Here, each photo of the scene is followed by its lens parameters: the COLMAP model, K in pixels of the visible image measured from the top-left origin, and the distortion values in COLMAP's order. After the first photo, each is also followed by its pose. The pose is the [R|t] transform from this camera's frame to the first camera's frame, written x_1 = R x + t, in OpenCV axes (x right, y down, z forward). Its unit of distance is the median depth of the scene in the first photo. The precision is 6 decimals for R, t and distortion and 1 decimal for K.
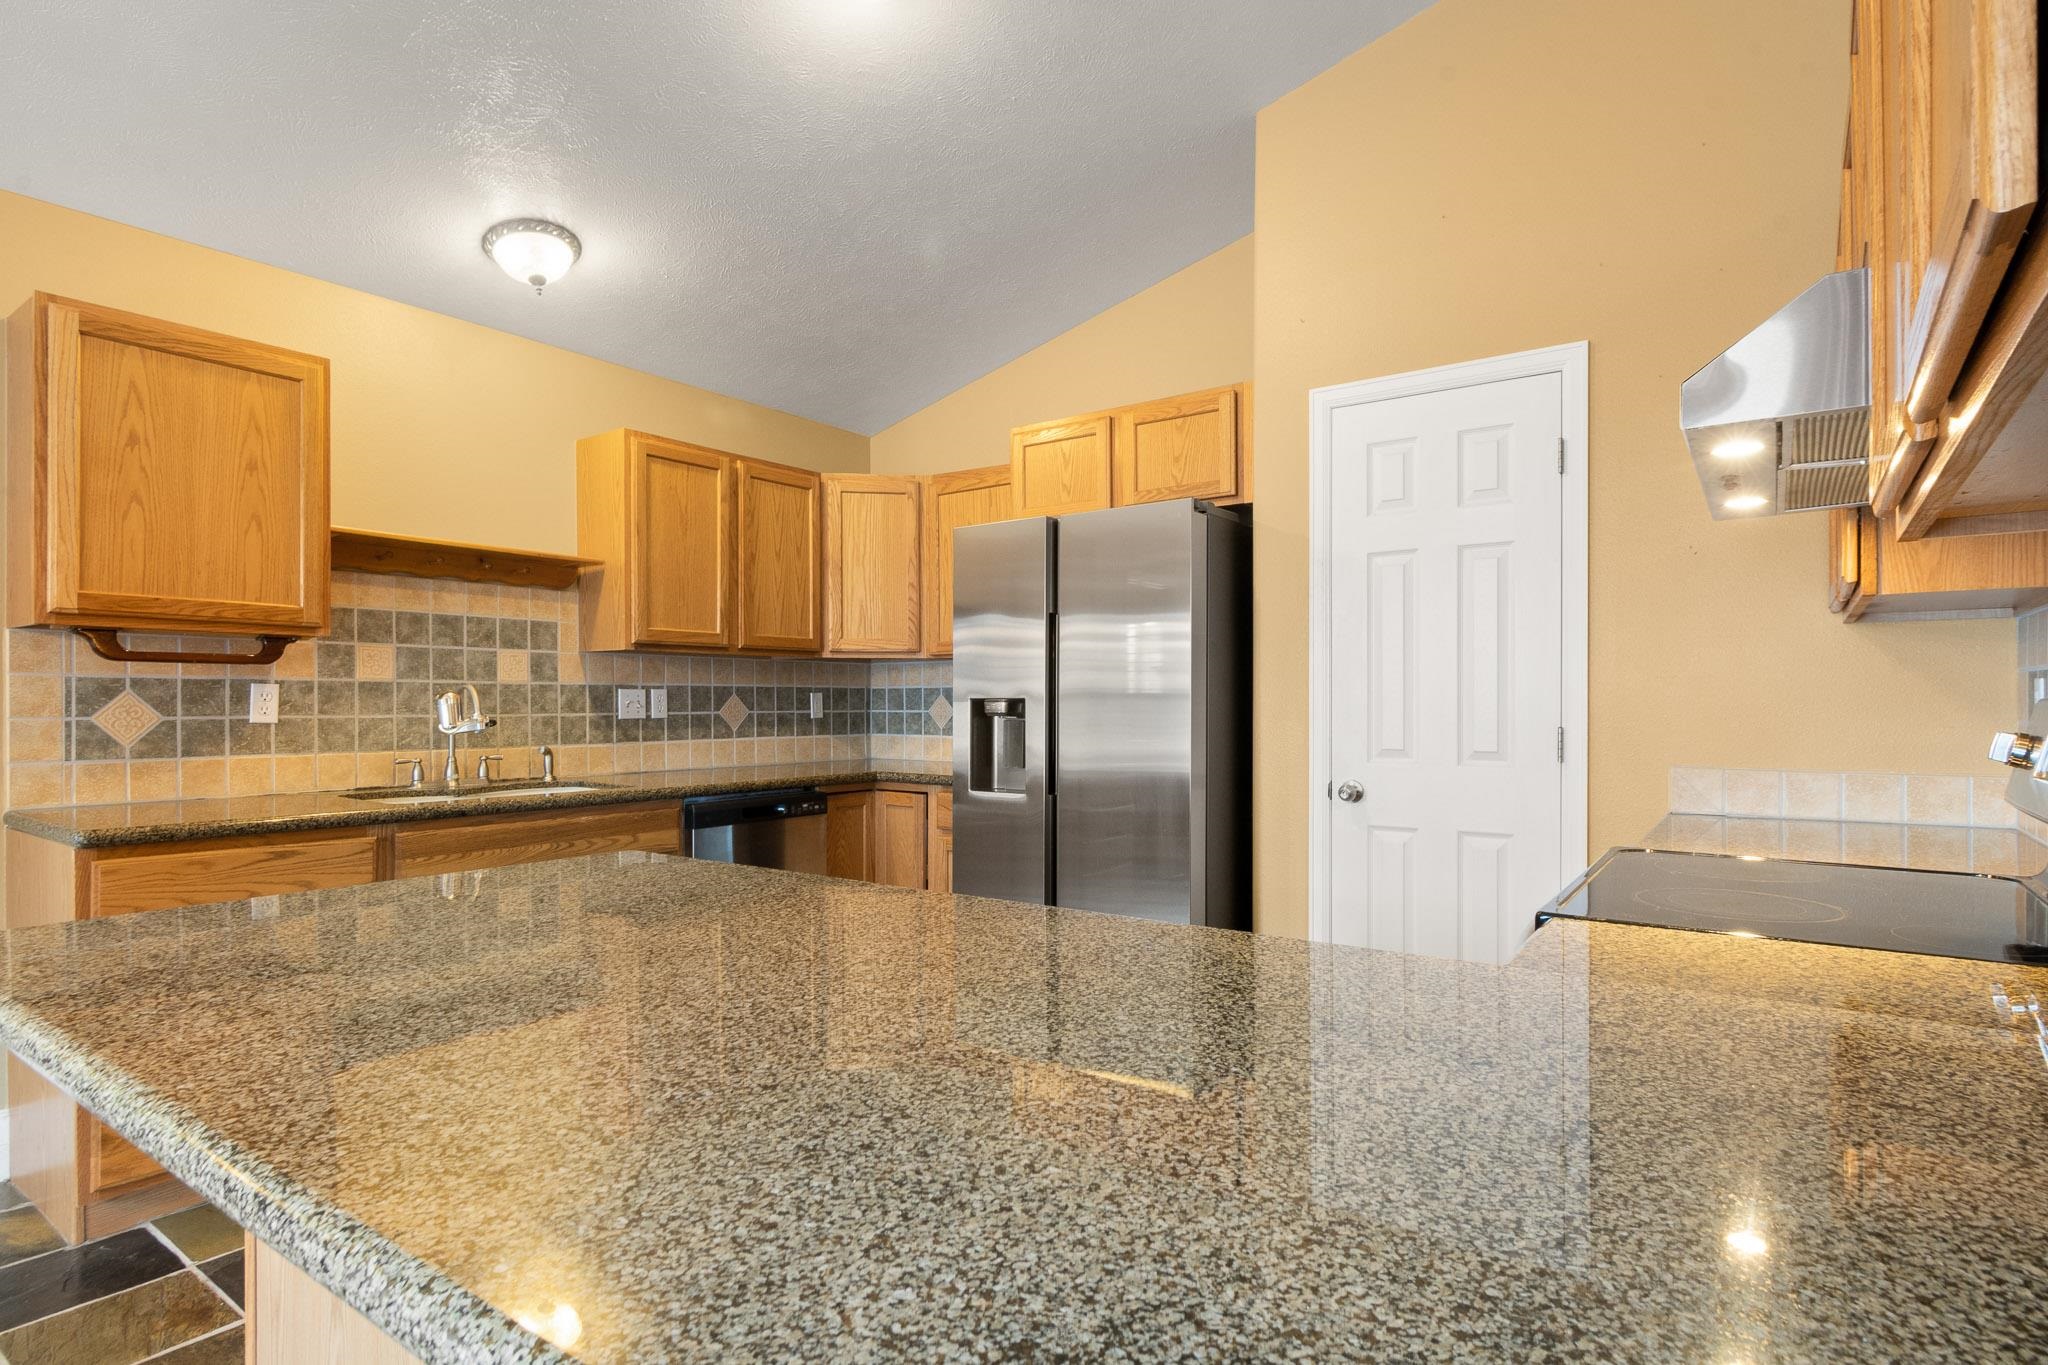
lens RADIAL K [[1061.2, 0, 1026.4], [0, 1061.2, 691.6], [0, 0, 1]] dist [-0.002069, -0.000862]
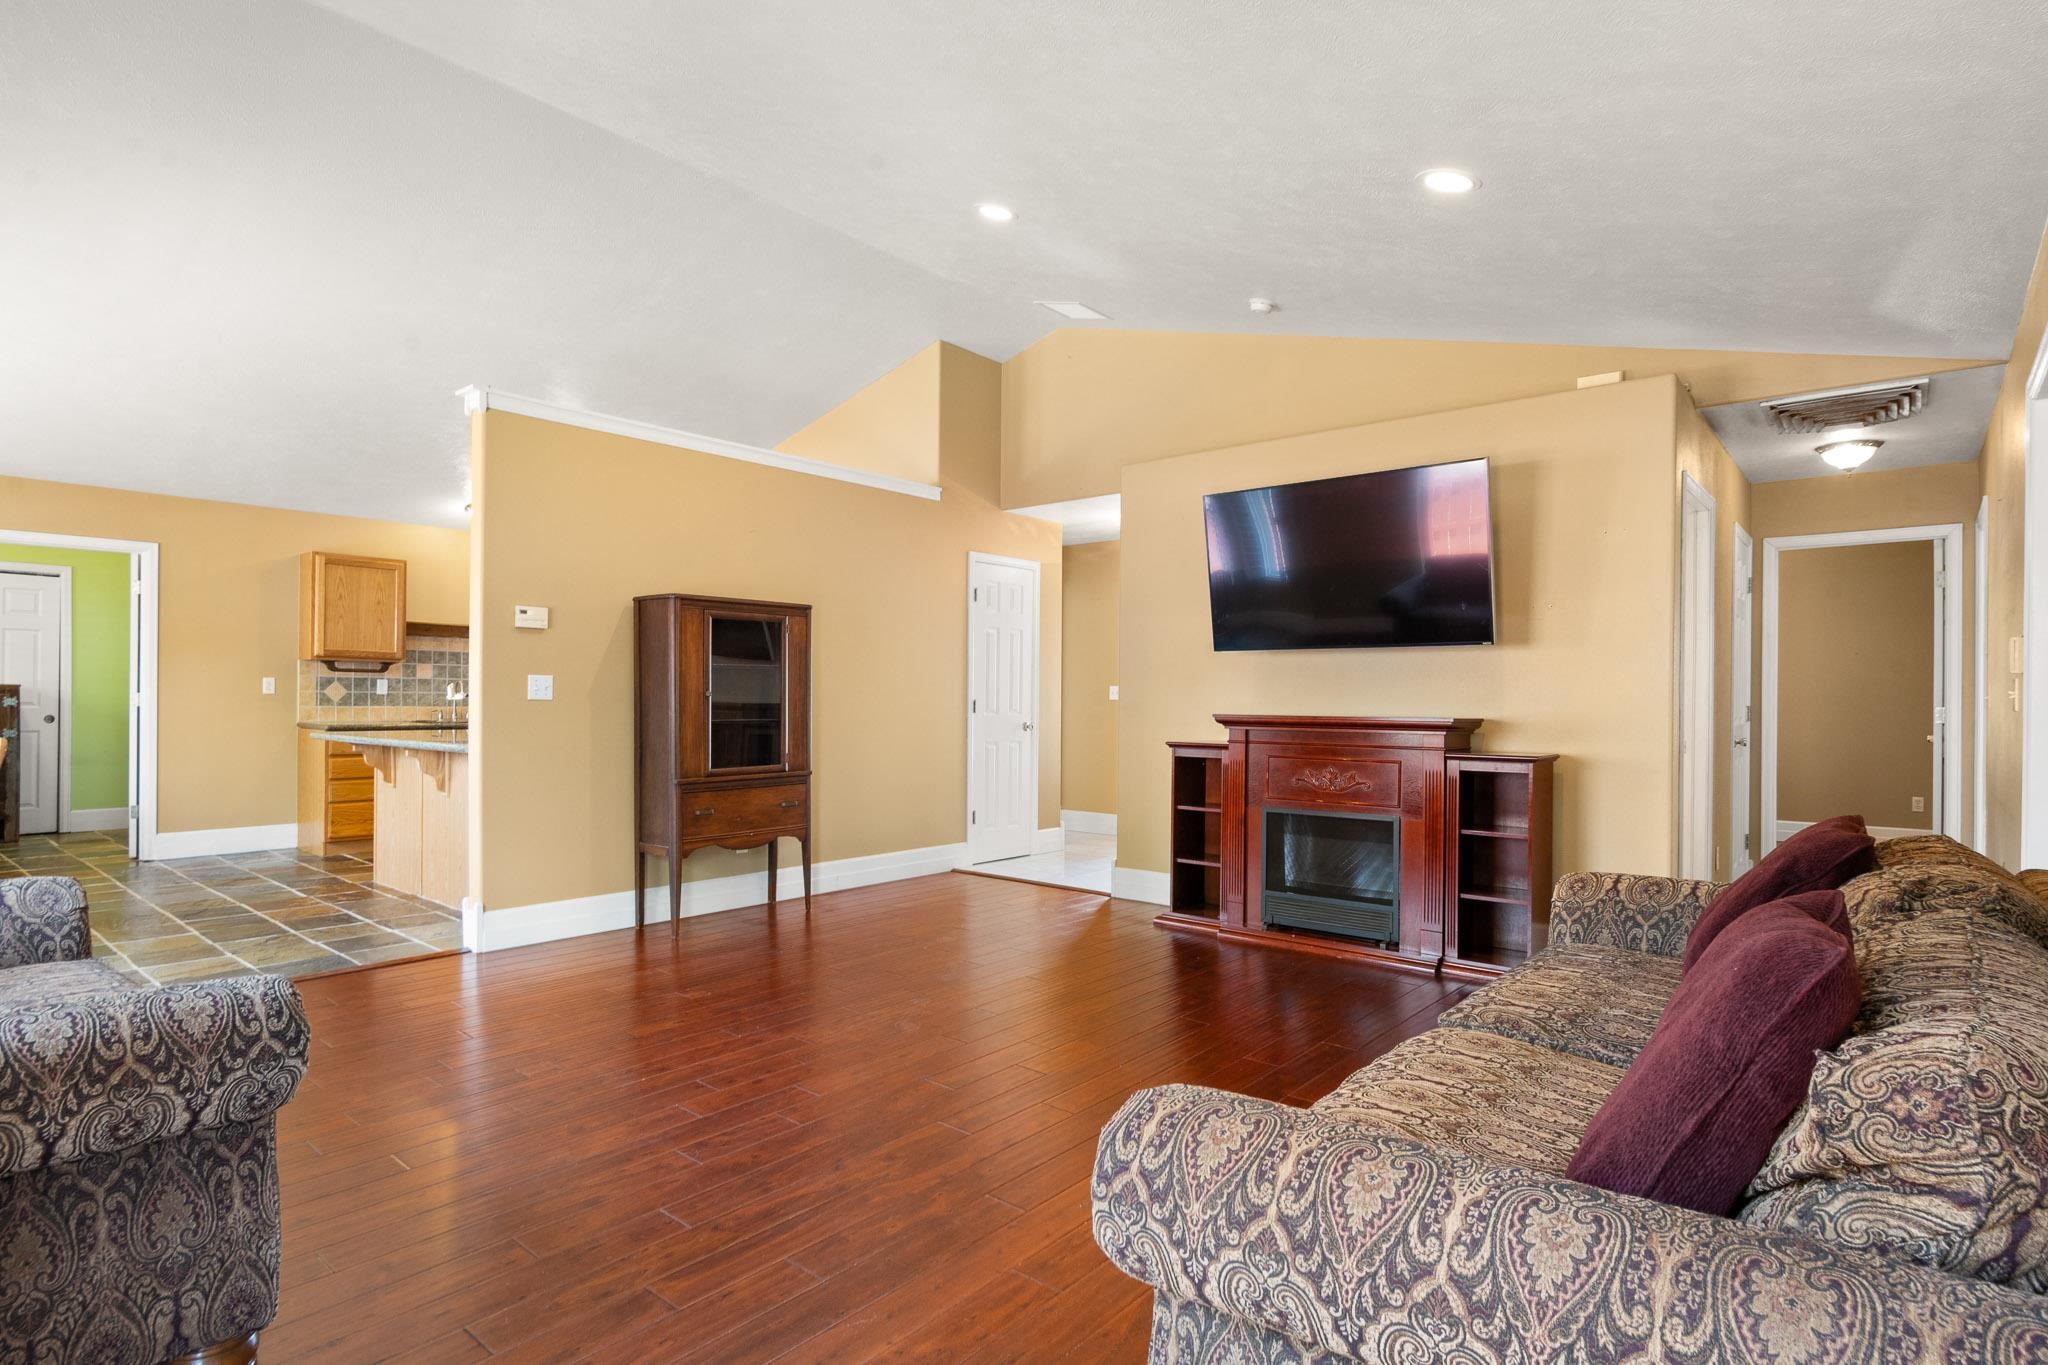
lens RADIAL K [[1061.2, 0, 1022.6], [0, 1061.2, 685.5], [0, 0, 1]] dist [-0.002069, -0.000862]
pose [[0.996256, 0.006530, -0.086205, 1.176116], [-0.007000, 0.999962, -0.005140, 0.010891], [0.086169, 0.005724, 0.996264, -1.600757]]
